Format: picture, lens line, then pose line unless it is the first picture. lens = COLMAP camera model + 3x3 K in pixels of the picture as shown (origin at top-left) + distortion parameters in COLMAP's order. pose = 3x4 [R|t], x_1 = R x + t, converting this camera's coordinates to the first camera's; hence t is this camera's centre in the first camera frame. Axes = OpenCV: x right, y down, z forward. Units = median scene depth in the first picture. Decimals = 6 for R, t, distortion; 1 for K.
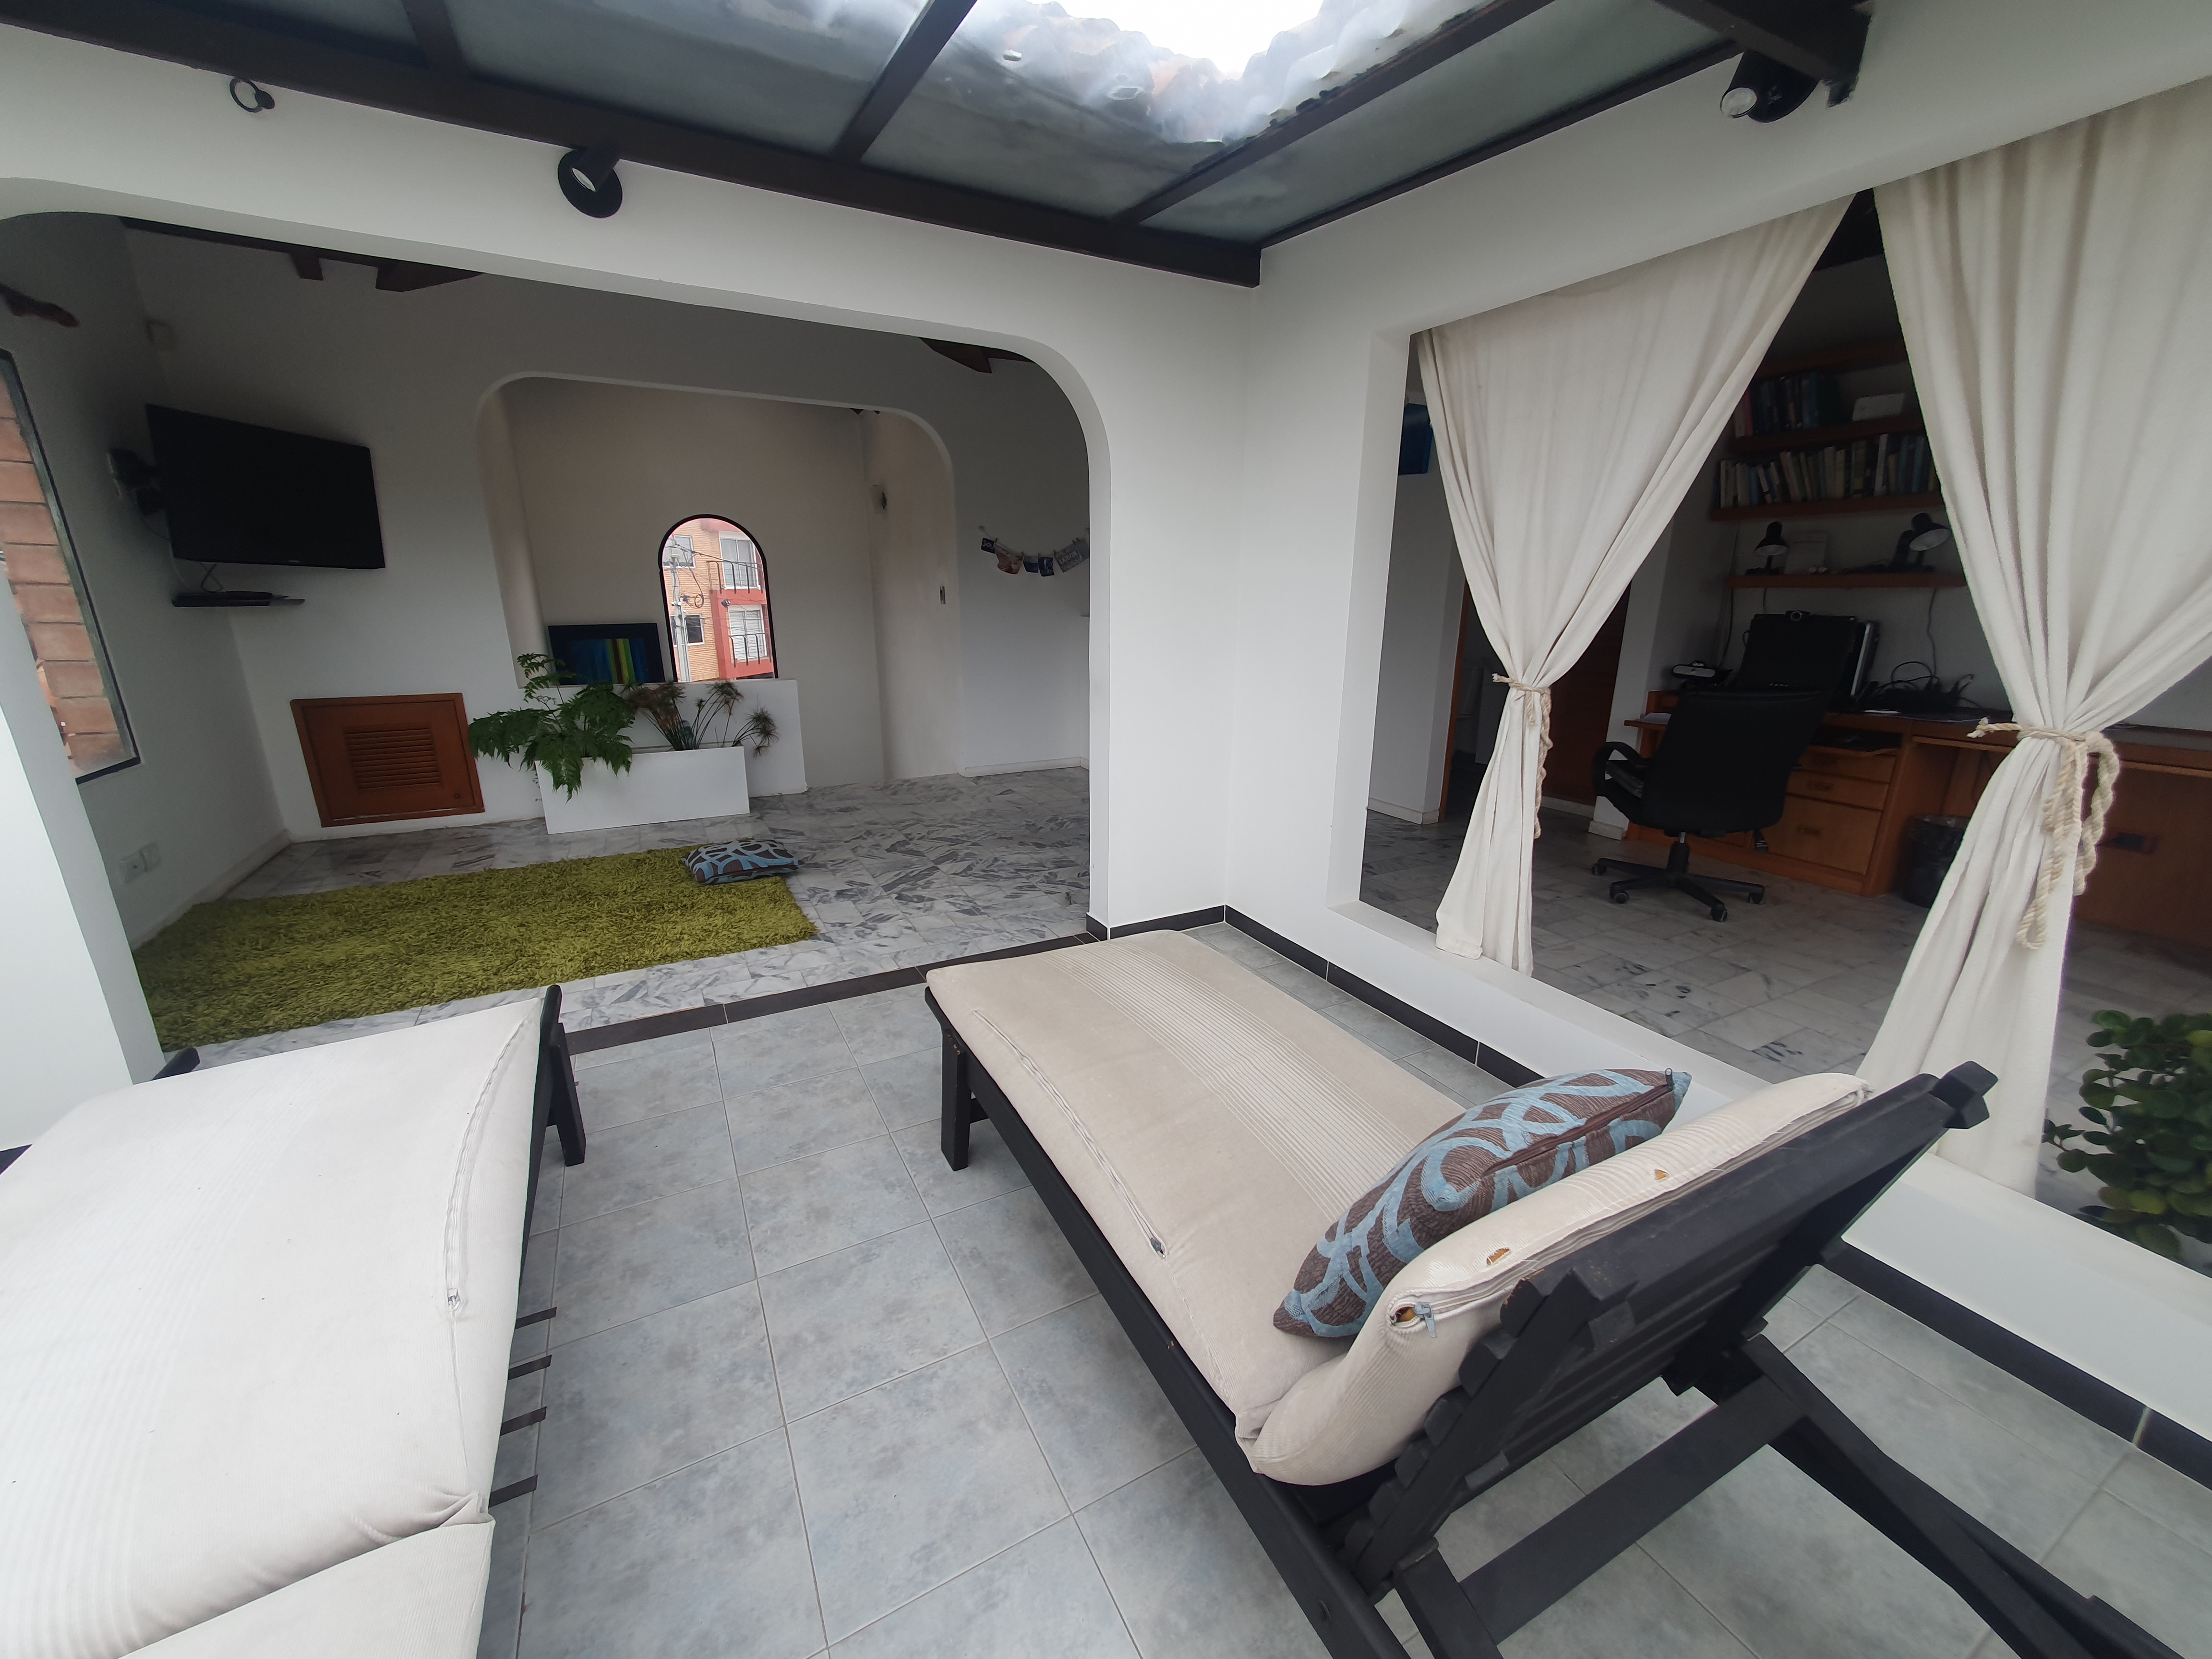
lens RADIAL K [[864.7, 0, 1124.5], [0, 864.7, 836.7], [0, 0, 1]] dist [0.008206, 0.001070]
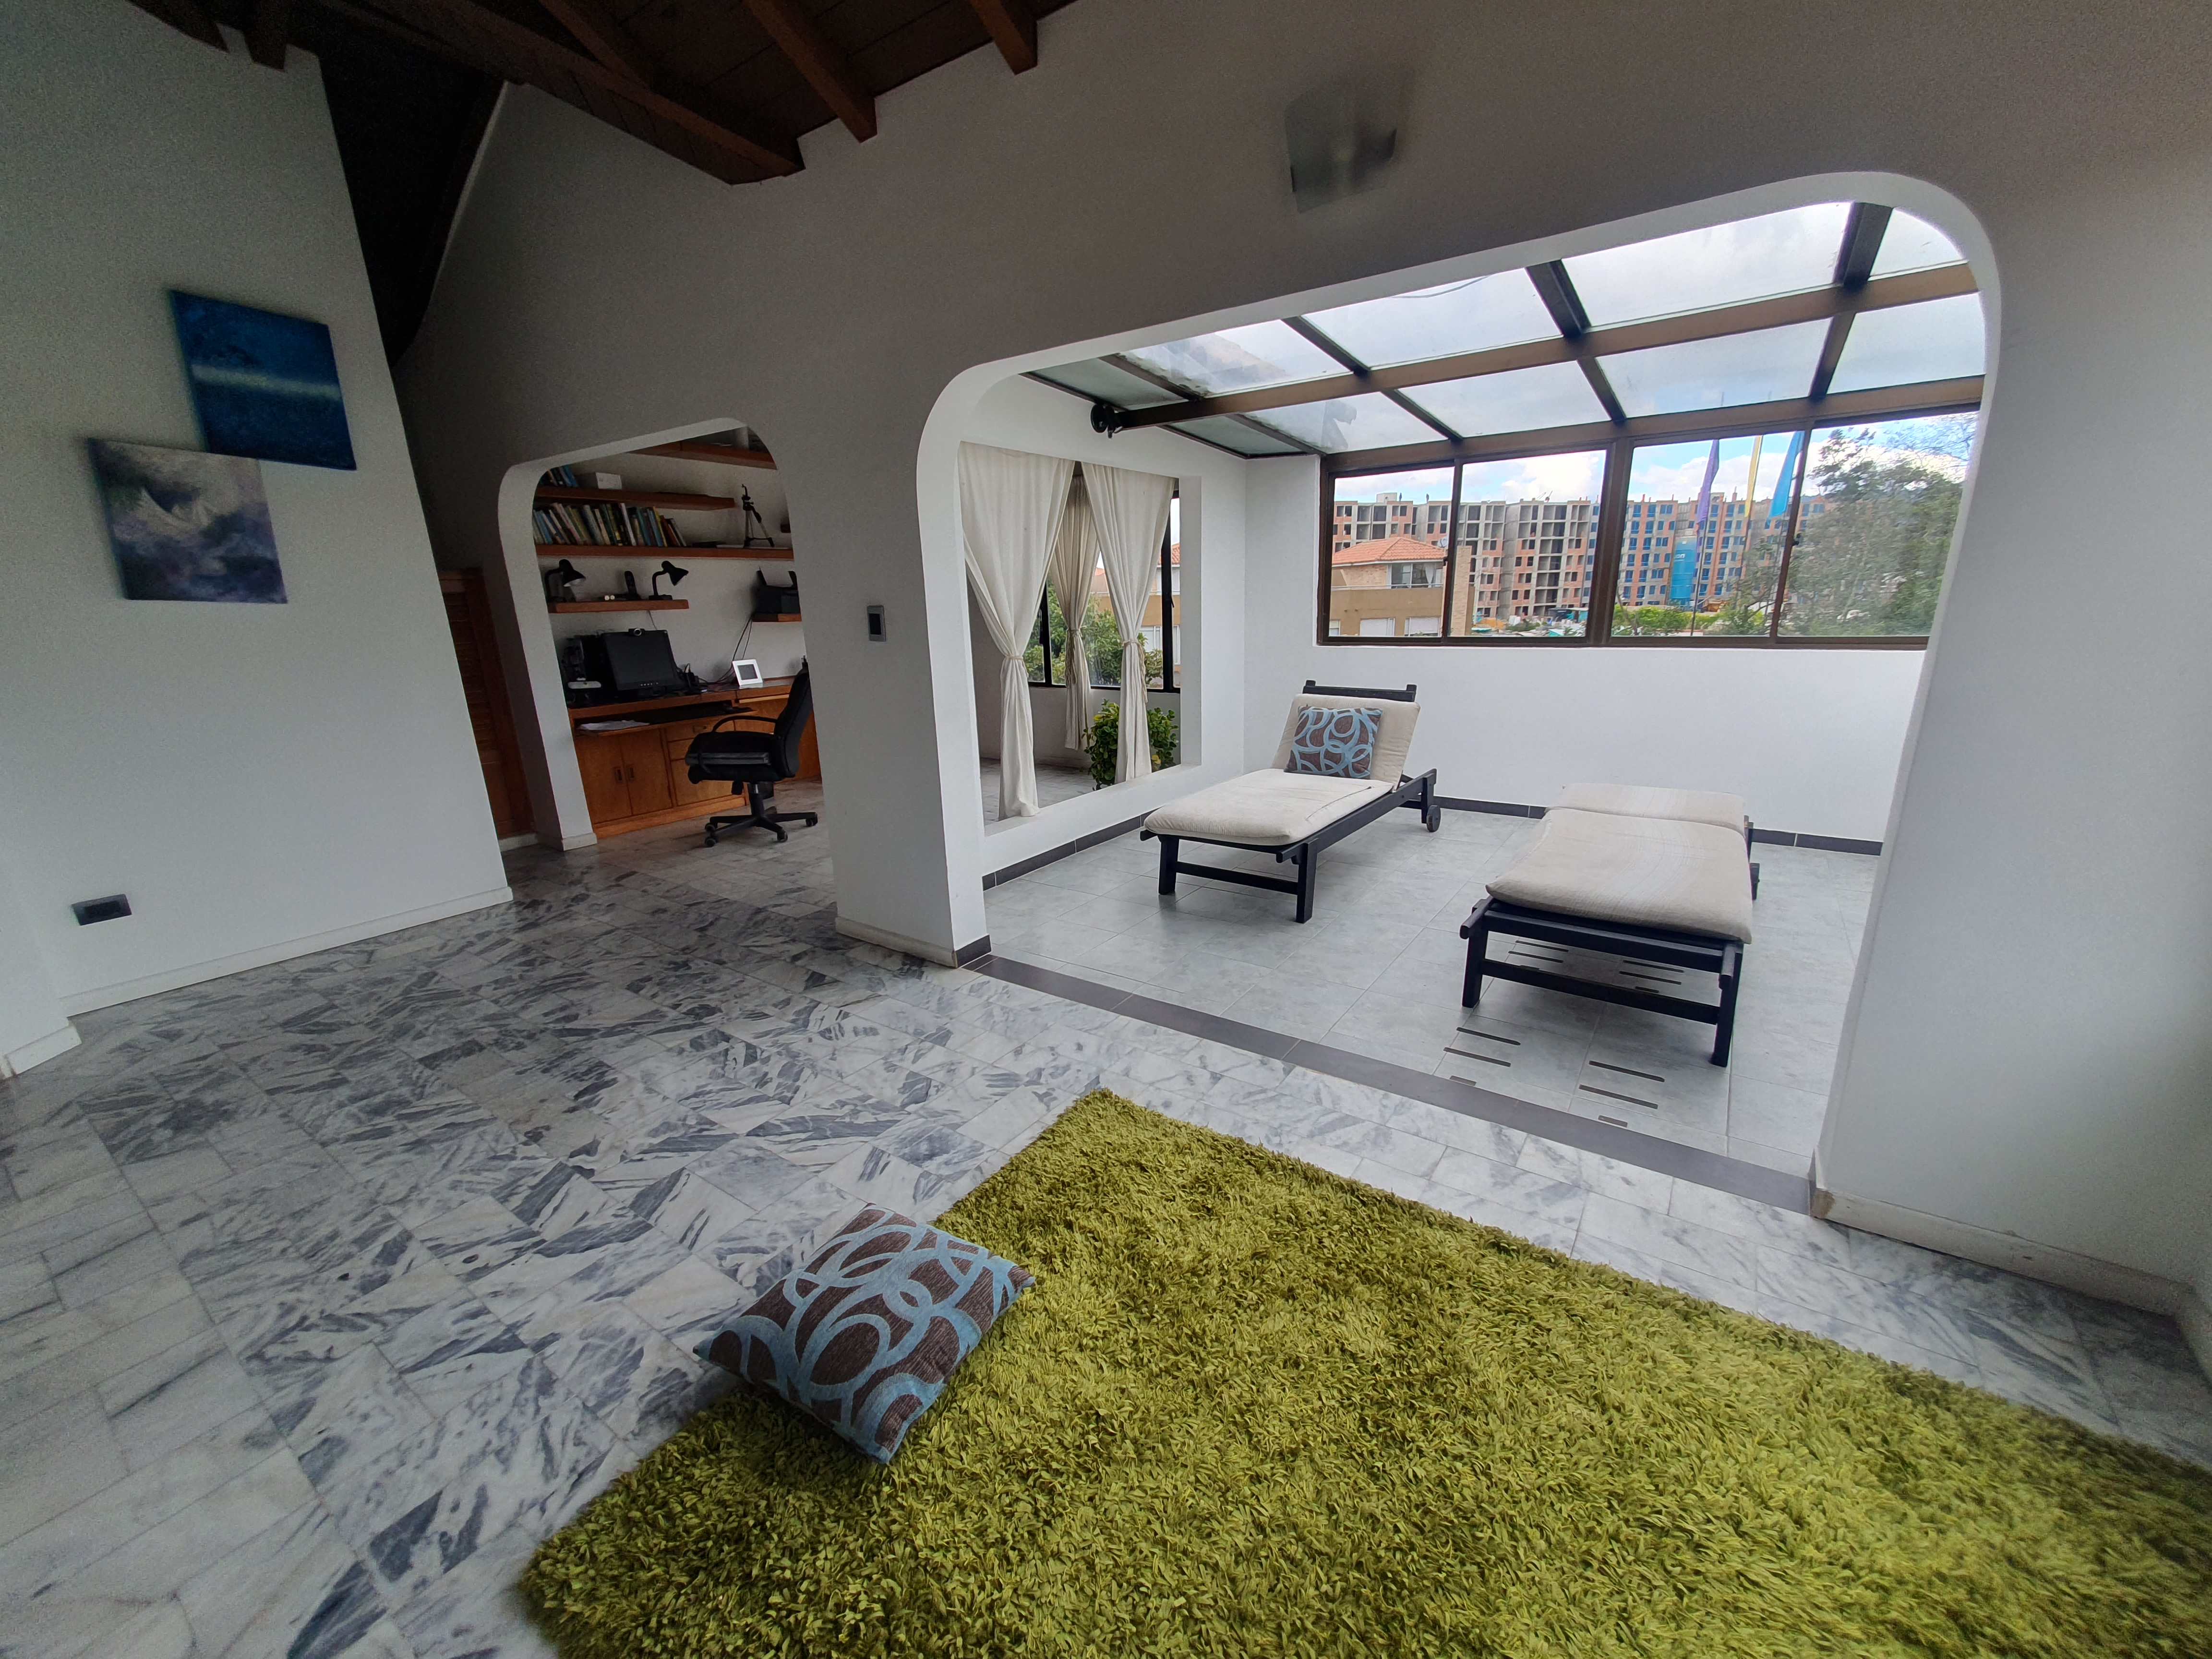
lens RADIAL K [[864.7, 0, 1110.4], [0, 864.7, 830.6], [0, 0, 1]] dist [0.008206, 0.001070]
pose [[-0.436174, -0.237142, 0.868053, -0.781163], [0.267533, 0.886858, 0.376708, -0.293290], [-0.859173, 0.396543, -0.323381, 0.938452]]
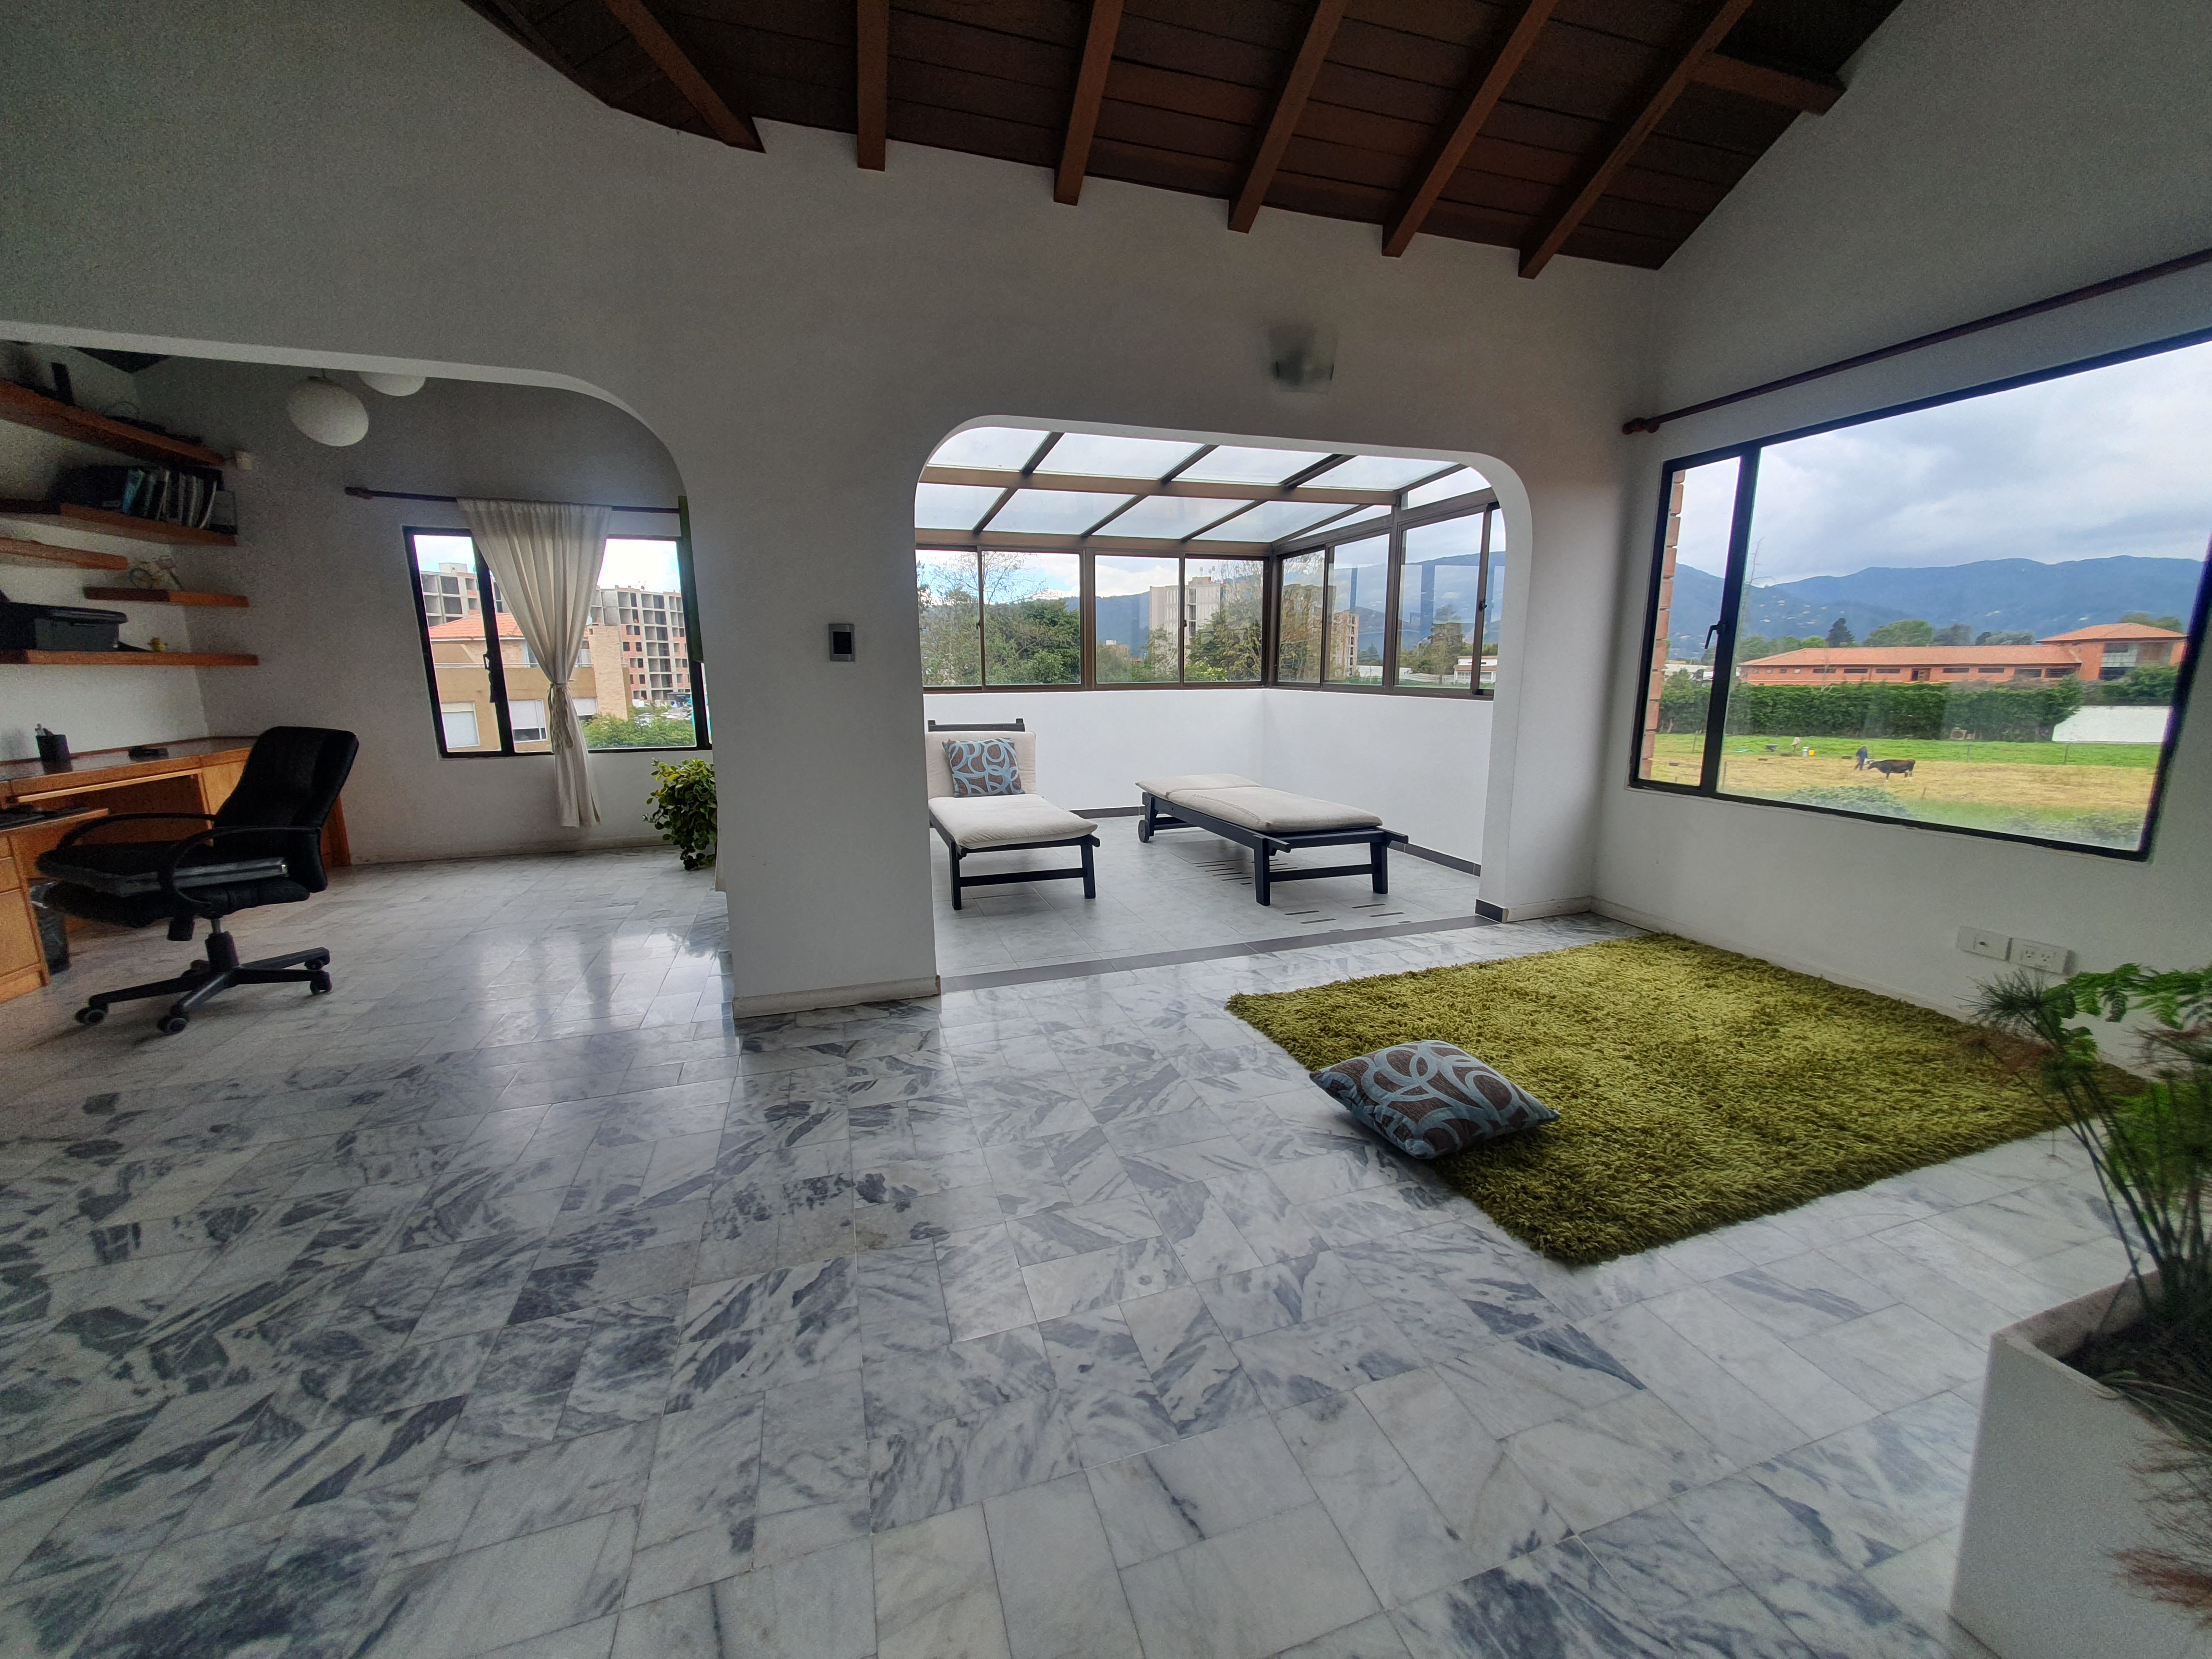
lens RADIAL K [[864.7, 0, 1096.7], [0, 864.7, 824.5], [0, 0, 1]] dist [0.008206, 0.001070]
pose [[-0.978013, -0.042770, 0.204113, -0.332732], [0.052924, 0.895800, 0.441295, -0.393258], [-0.201719, 0.442395, -0.873840, 1.451449]]
